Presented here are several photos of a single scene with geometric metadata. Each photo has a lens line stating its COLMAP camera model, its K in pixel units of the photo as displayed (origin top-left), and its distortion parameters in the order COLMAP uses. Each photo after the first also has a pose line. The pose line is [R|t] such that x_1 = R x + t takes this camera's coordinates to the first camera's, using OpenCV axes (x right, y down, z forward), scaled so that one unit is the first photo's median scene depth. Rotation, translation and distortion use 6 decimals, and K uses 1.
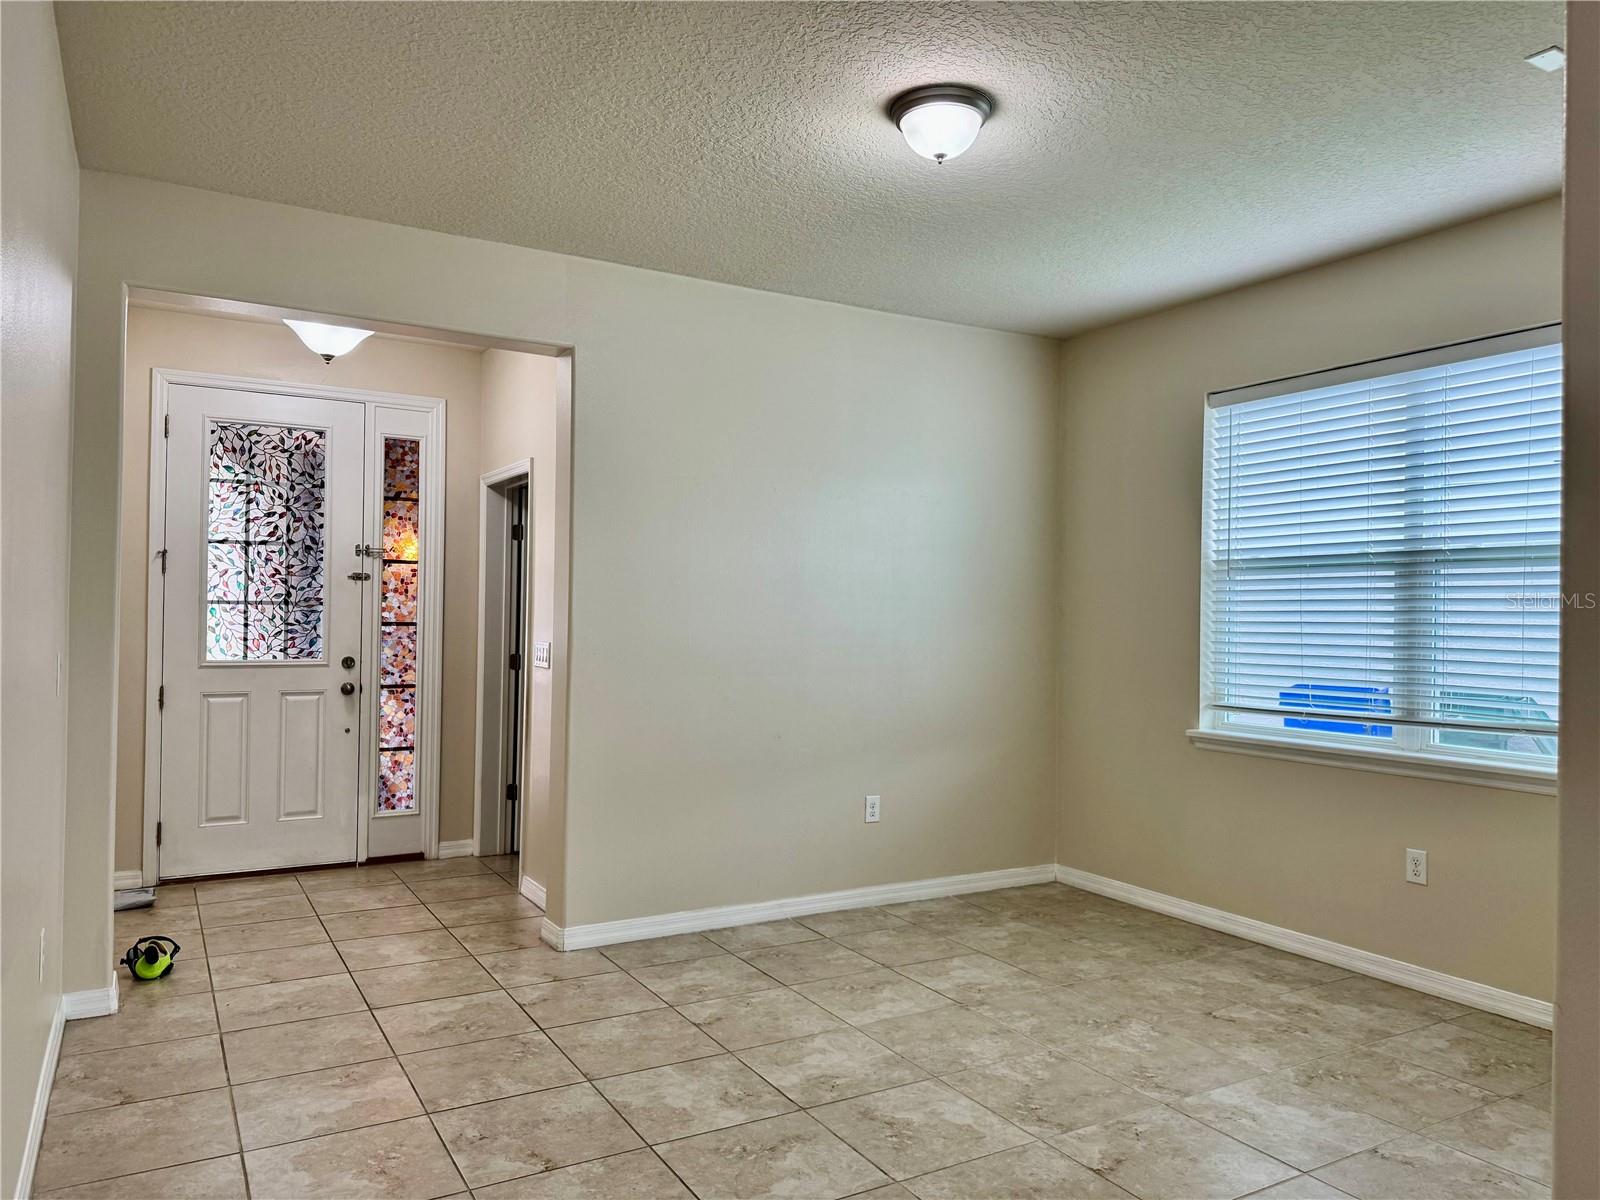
lens RADIAL K [[1115.6, 0, 787.6], [0, 1115.6, 605.0], [0, 0, 1]] dist [0.063357, -0.085984]
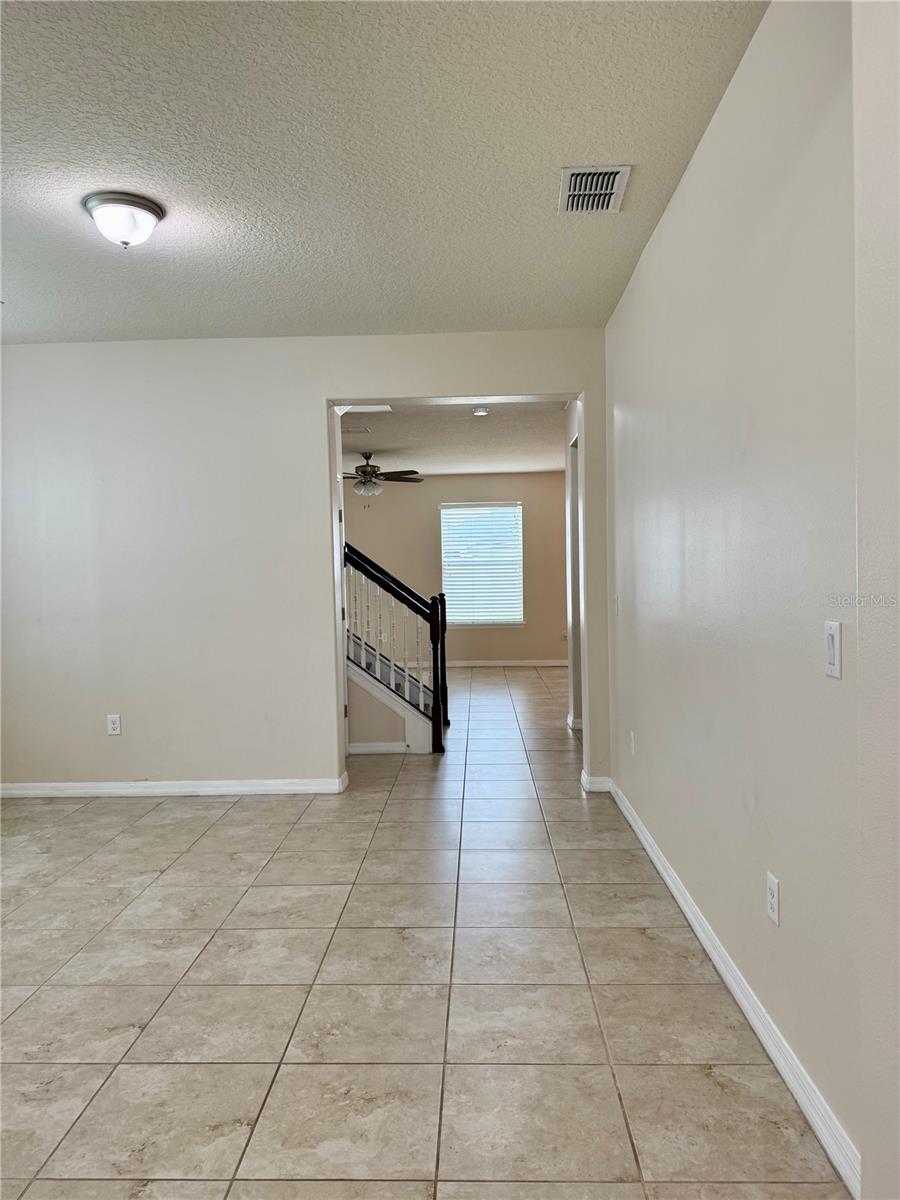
lens RADIAL K [[836.7, 0, 450.8], [0, 836.7, 604.8], [0, 0, 1]] dist [0.063357, -0.085984]
pose [[-0.849894, -0.015381, 0.526729, -0.754012], [0.004329, 0.999336, 0.036167, 0.008763], [-0.526936, 0.033018, -0.849263, 1.673618]]
